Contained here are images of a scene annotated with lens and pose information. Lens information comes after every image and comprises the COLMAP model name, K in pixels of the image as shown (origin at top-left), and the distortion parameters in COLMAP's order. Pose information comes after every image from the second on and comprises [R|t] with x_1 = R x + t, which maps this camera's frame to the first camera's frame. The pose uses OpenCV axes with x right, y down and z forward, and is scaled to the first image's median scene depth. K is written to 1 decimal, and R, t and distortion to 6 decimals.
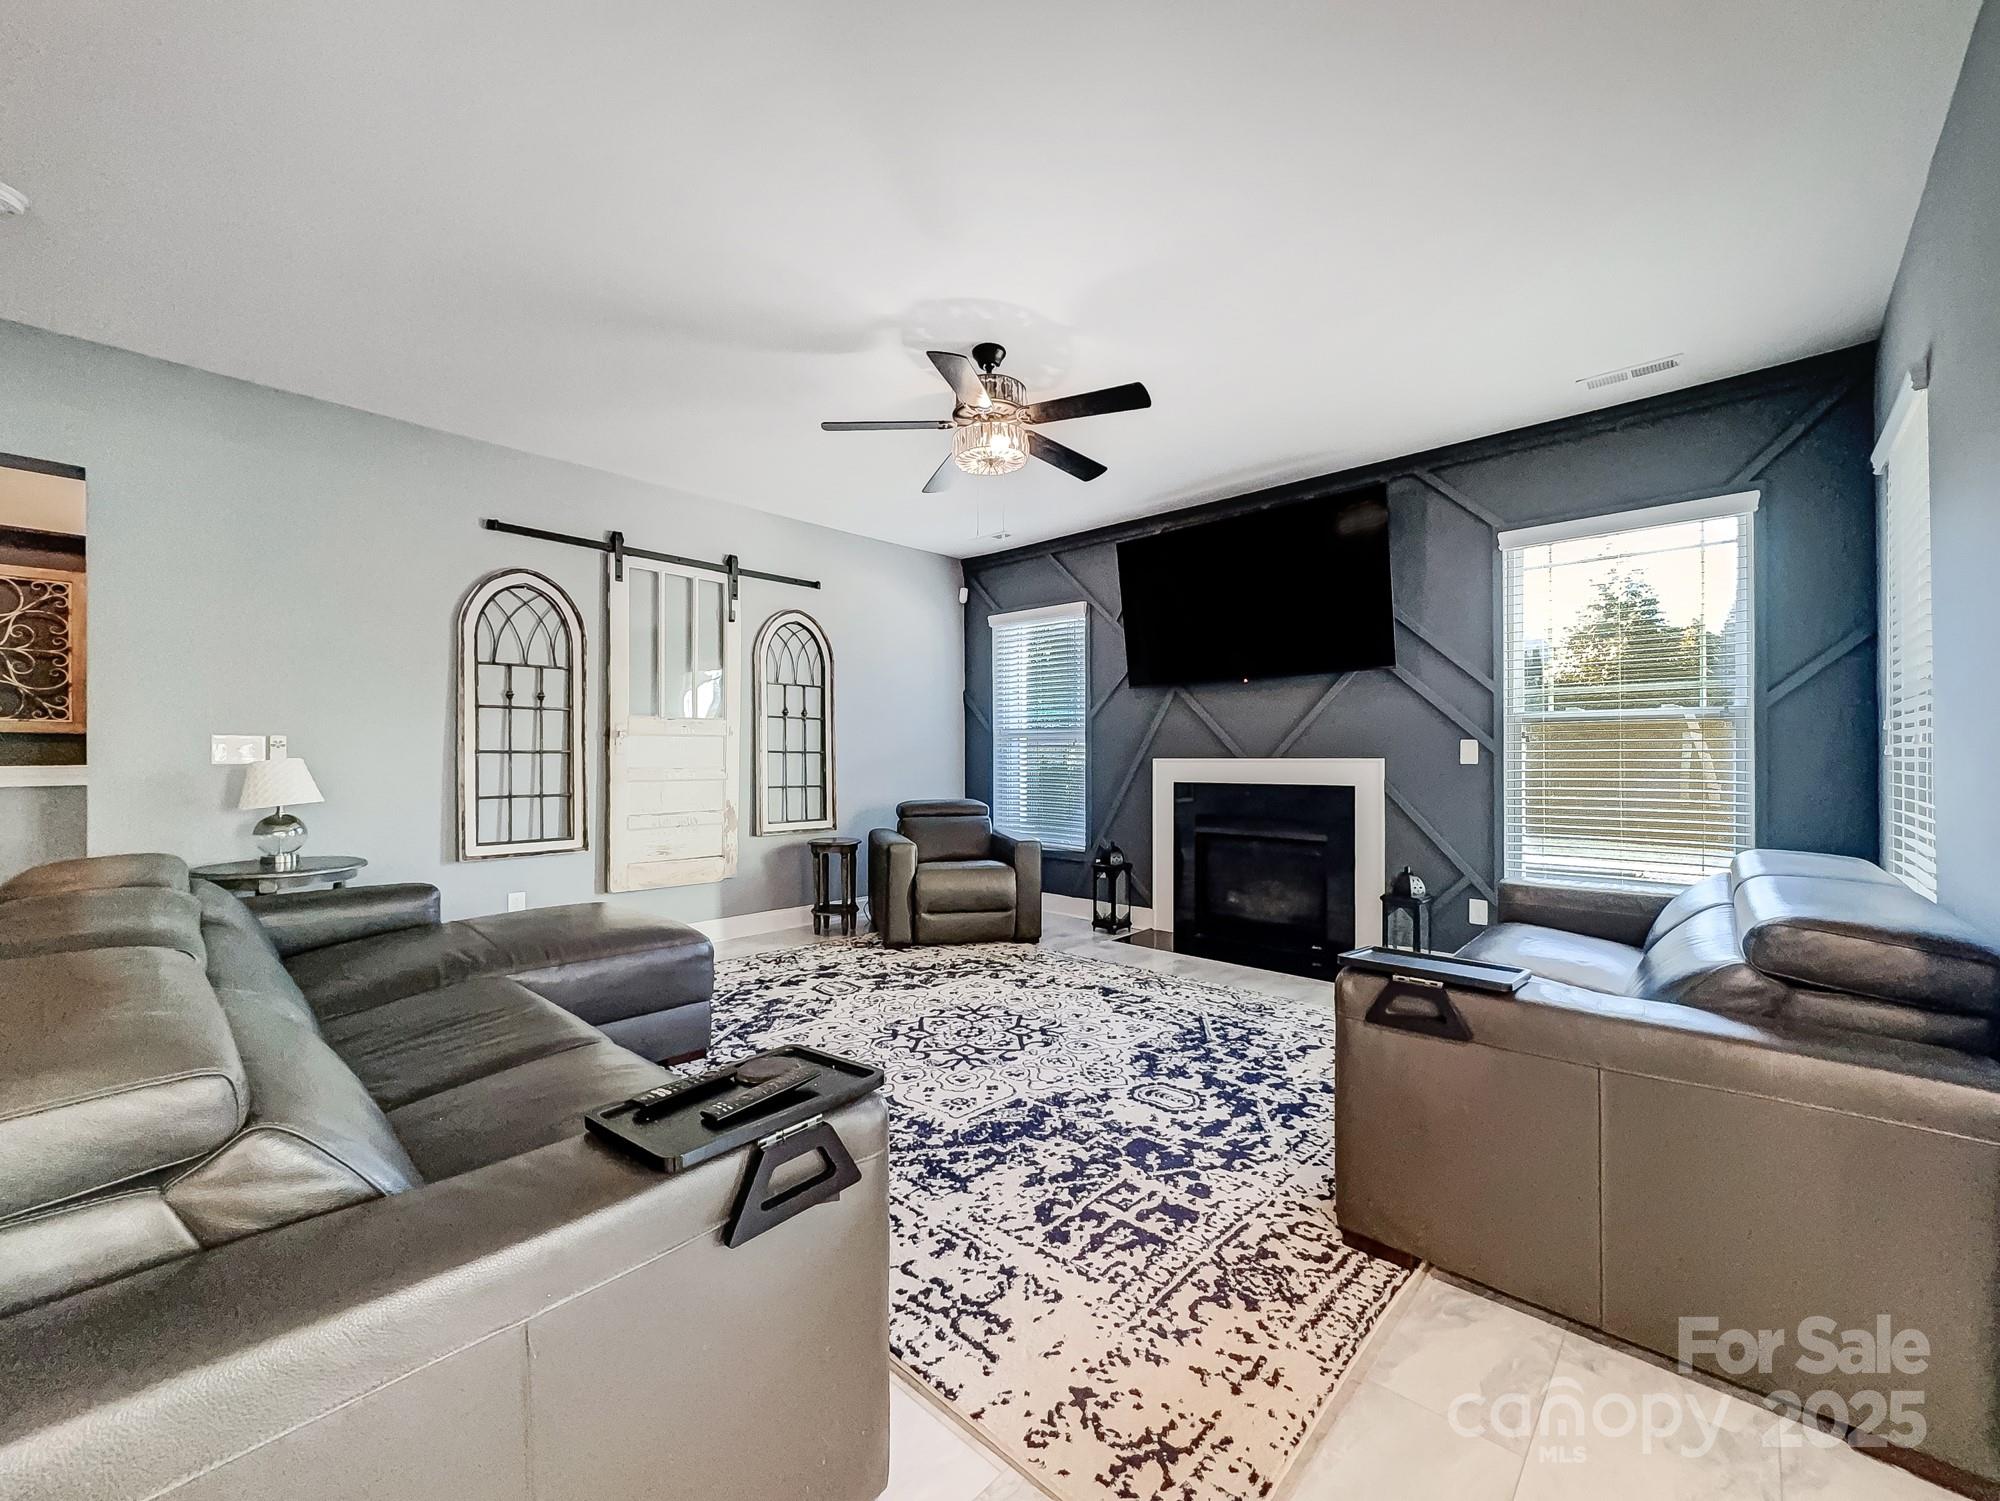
lens RADIAL K [[814.7, 0, 993.1], [0, 814.7, 761.8], [0, 0, 1]] dist [-0.000930, 0.000407]
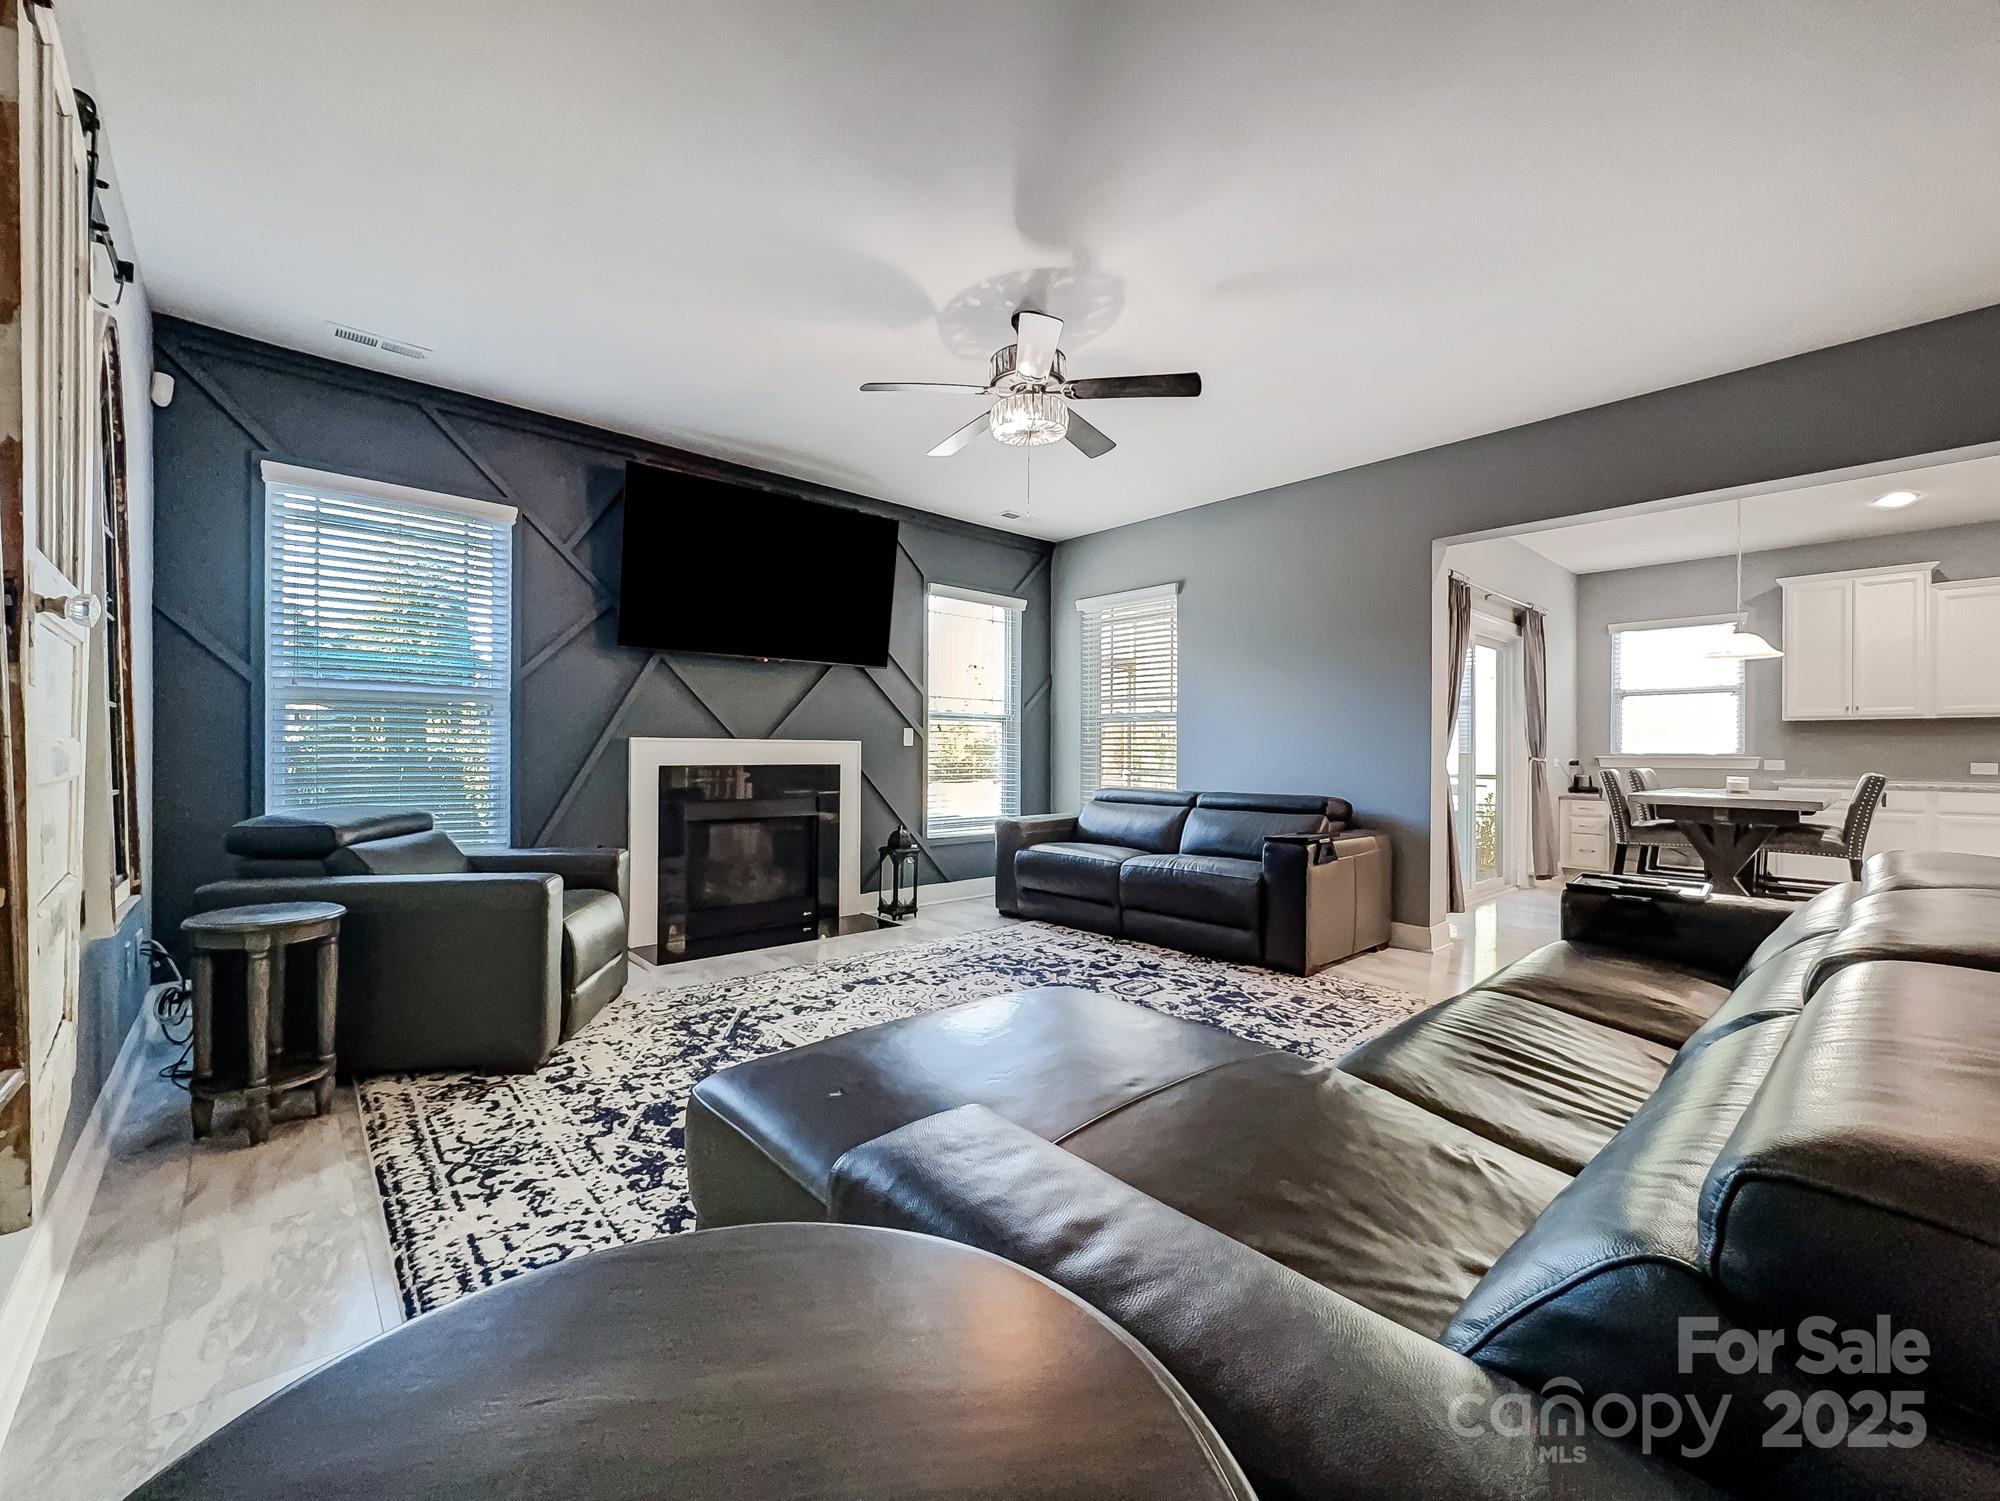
lens RADIAL K [[814.7, 0, 1017.4], [0, 814.7, 758.9], [0, 0, 1]] dist [-0.000930, 0.000407]
pose [[0.064264, -0.009663, 0.997886, -0.900019], [-0.003730, 0.999944, 0.009923, 0.012126], [-0.997926, -0.004360, 0.064225, 0.865372]]
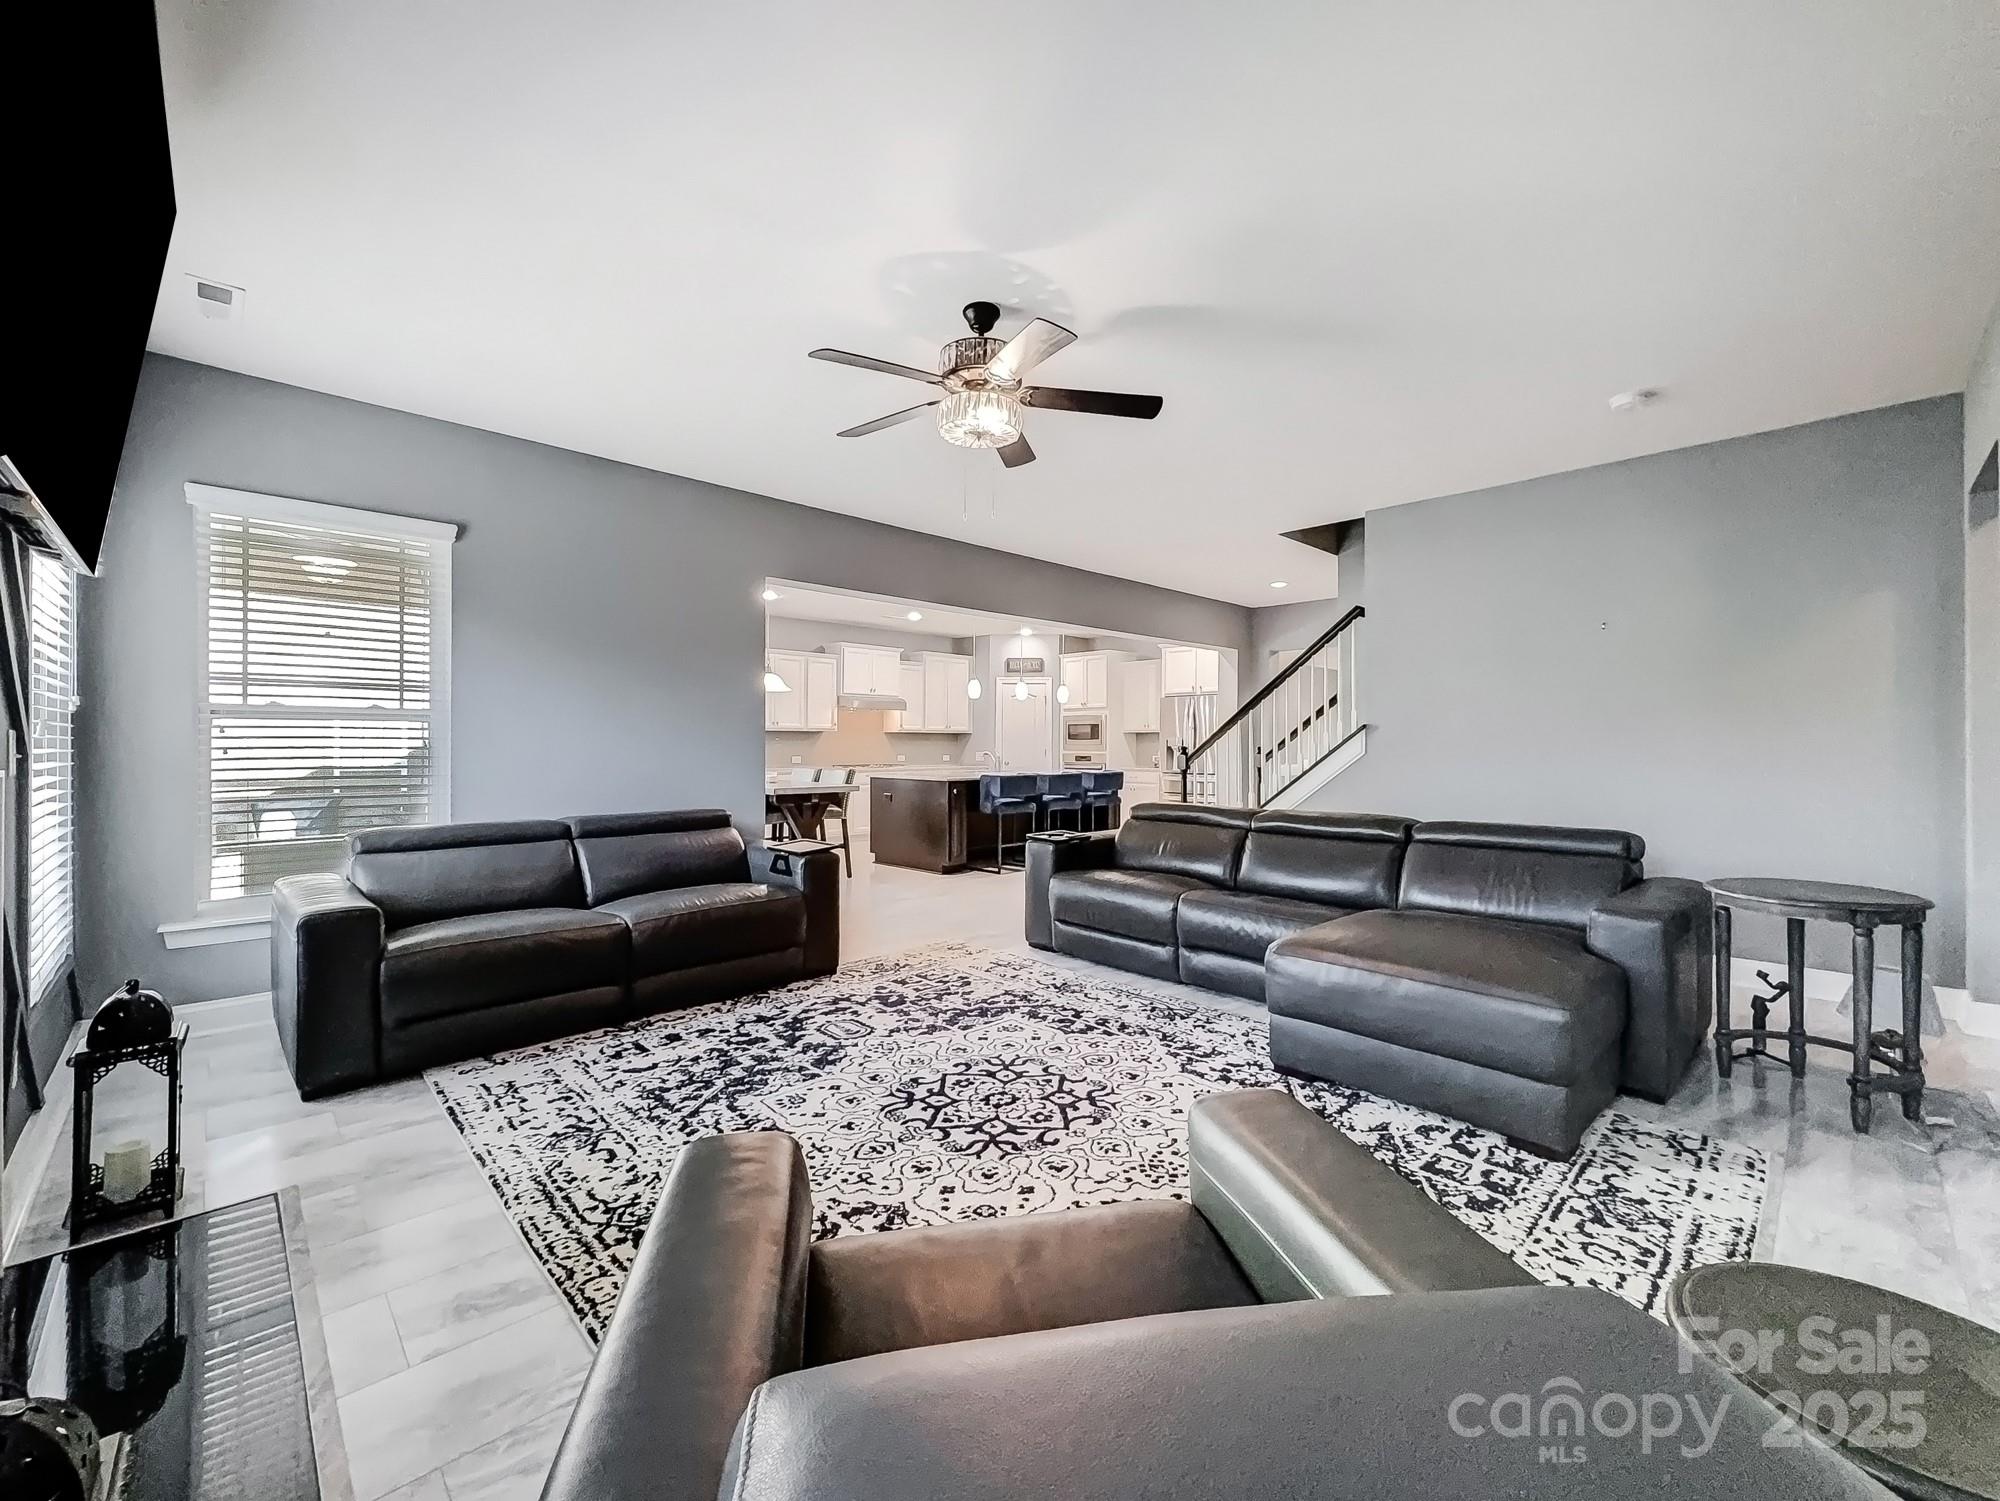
lens RADIAL K [[814.7, 0, 984.1], [0, 814.7, 744.4], [0, 0, 1]] dist [-0.000930, 0.000407]
pose [[-0.998208, -0.002415, 0.059797, -0.057743], [-0.002190, 0.999990, 0.003824, -0.025234], [-0.059806, 0.003686, -0.998203, 1.739790]]
